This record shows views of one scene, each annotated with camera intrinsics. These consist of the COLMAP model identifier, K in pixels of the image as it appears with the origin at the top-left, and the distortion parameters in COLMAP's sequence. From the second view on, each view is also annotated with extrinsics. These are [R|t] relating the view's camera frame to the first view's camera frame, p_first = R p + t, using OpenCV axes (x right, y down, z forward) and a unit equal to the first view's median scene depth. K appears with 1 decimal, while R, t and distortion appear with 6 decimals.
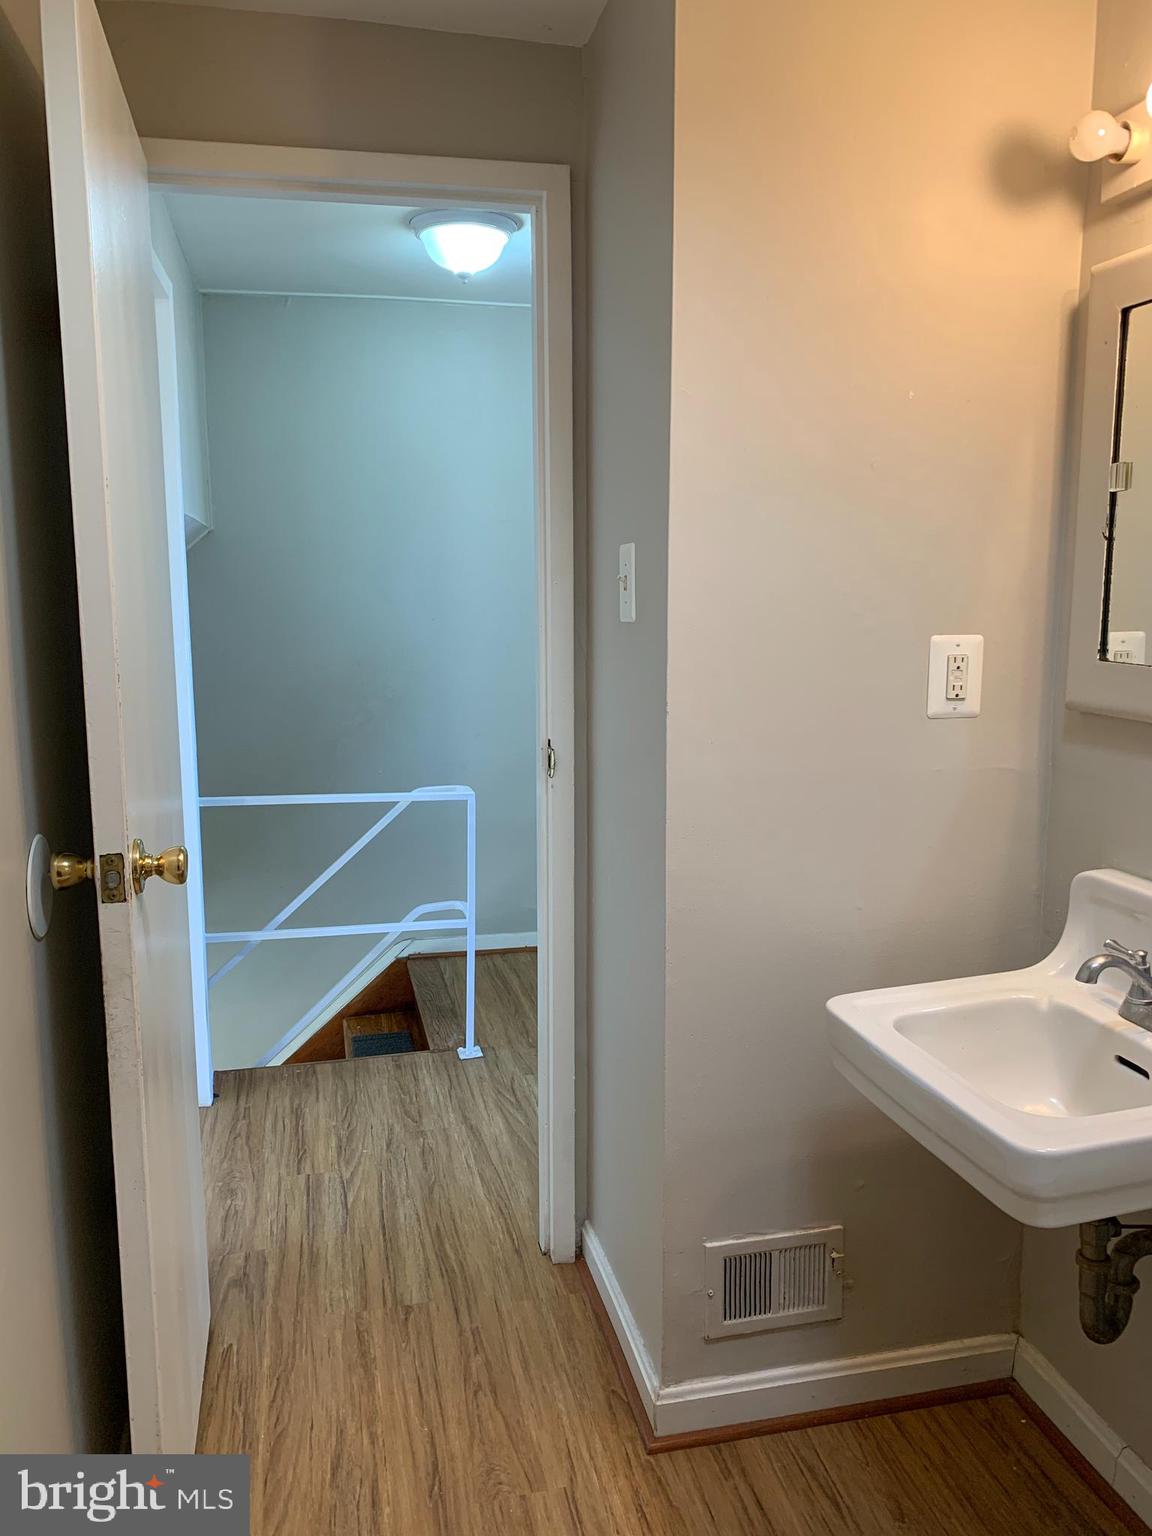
lens RADIAL K [[1183.2, 0, 578.1], [0, 1183.2, 770.4], [0, 0, 1]] dist [0.023056, -0.020824]
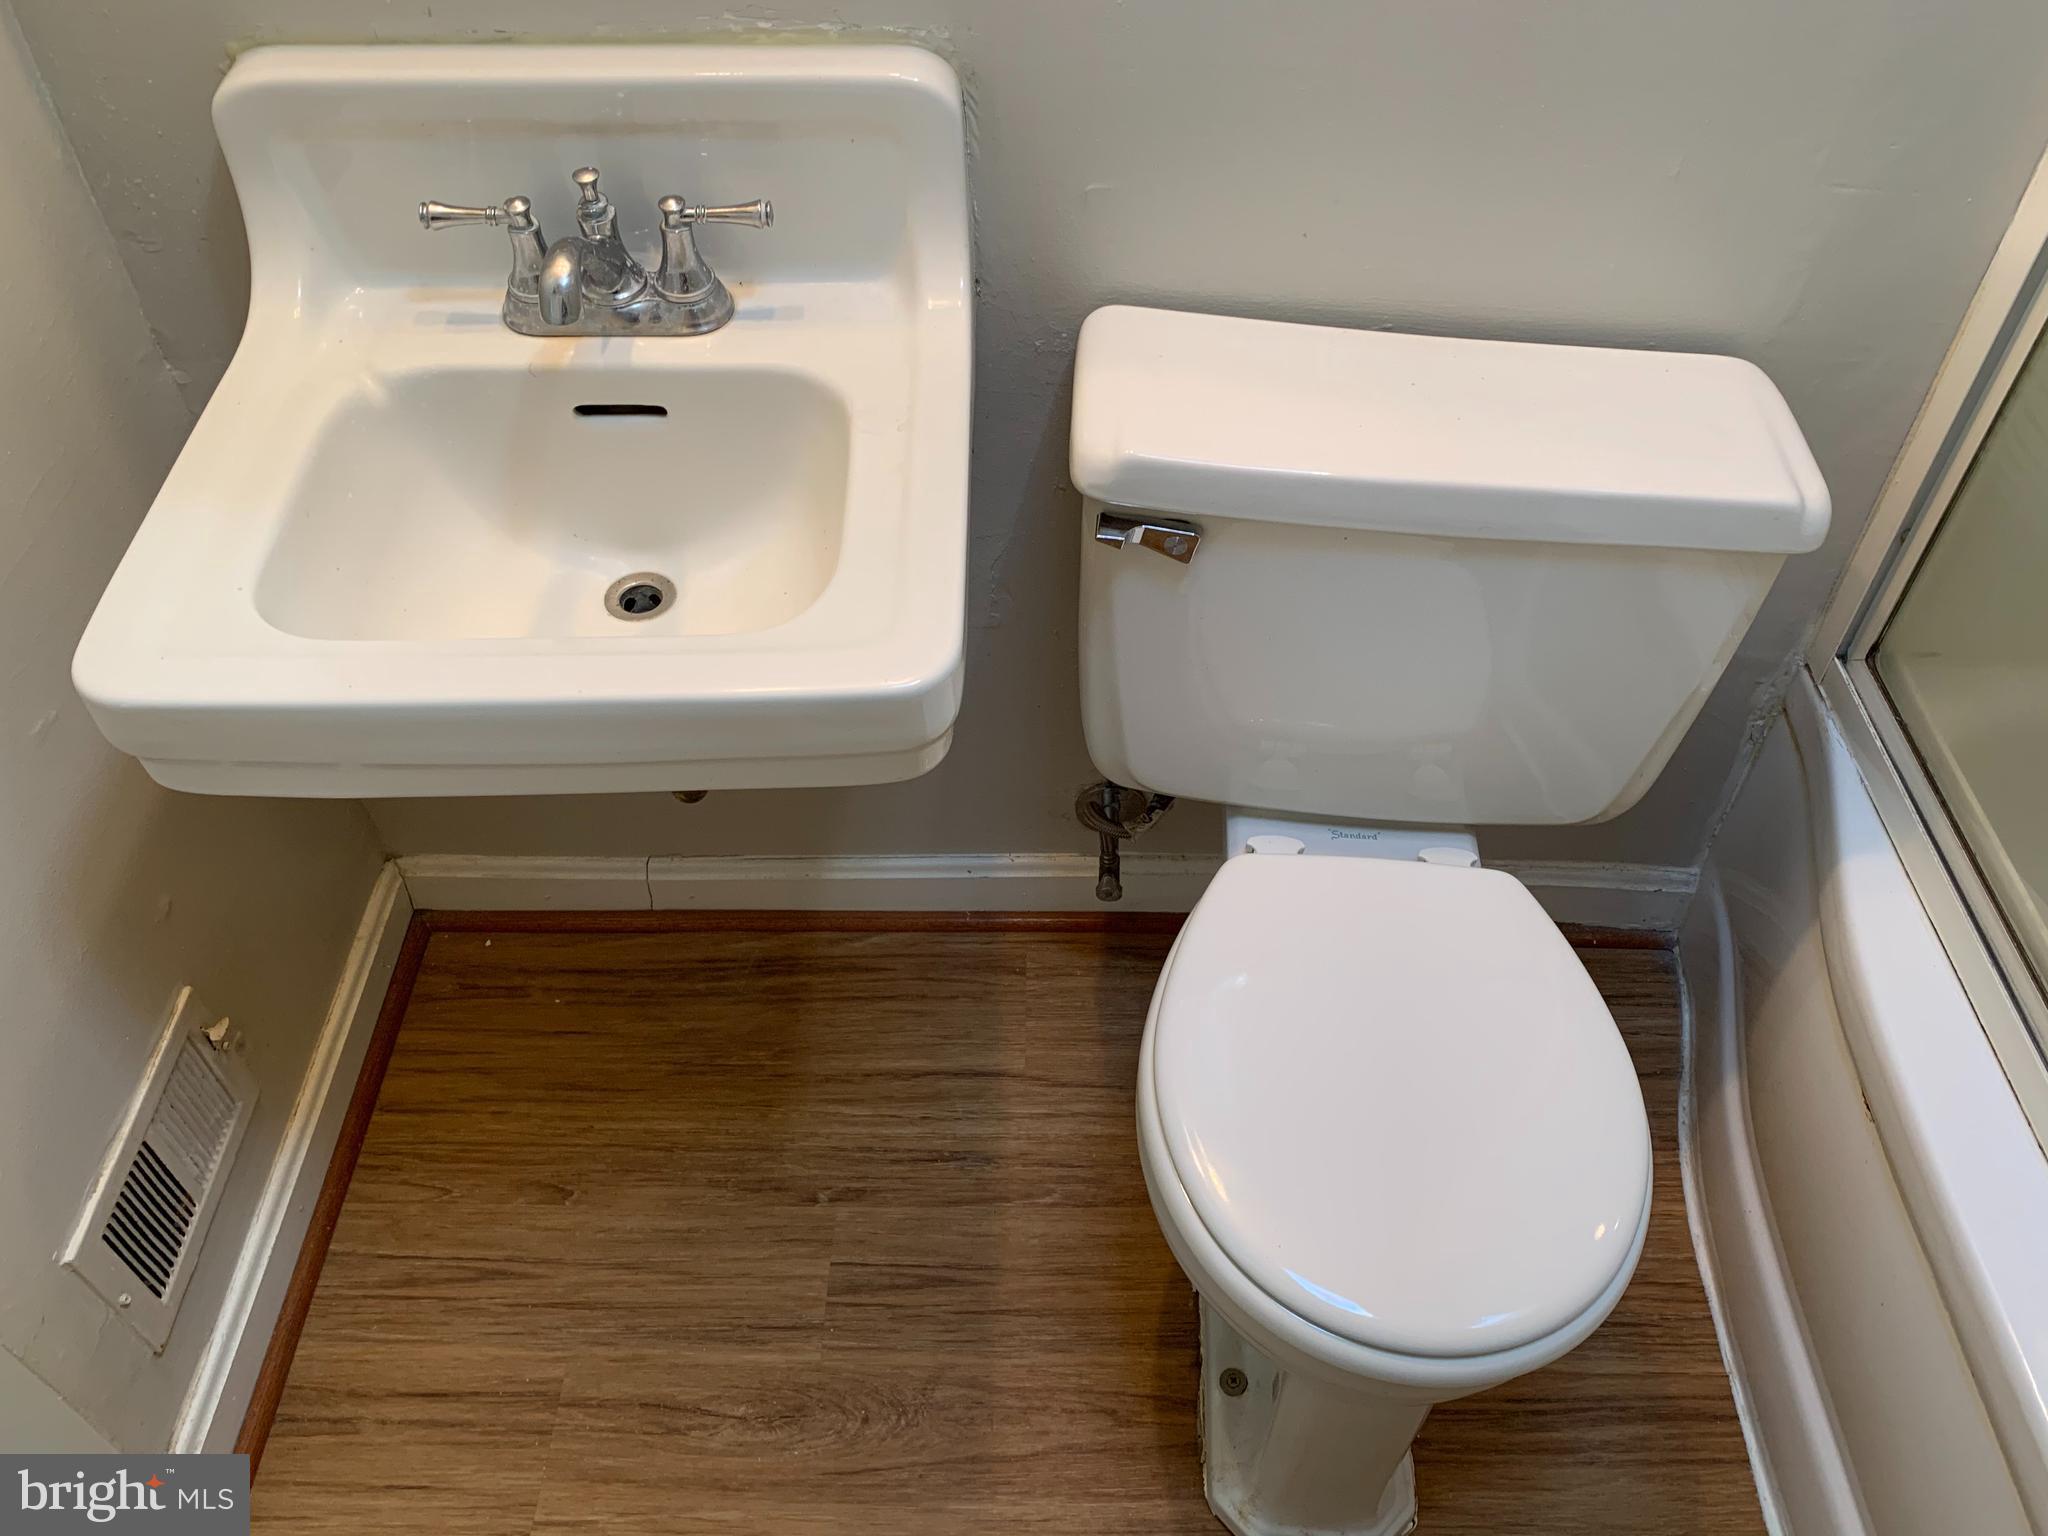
lens RADIAL K [[1577.5, 0, 1024.9], [0, 1577.5, 755.7], [0, 0, 1]] dist [0.023056, -0.020824]
pose [[0.228743, -0.705866, 0.670395, -0.079015], [0.146634, 0.705780, 0.693090, -0.099652], [-0.962380, -0.060236, 0.264946, 0.517023]]
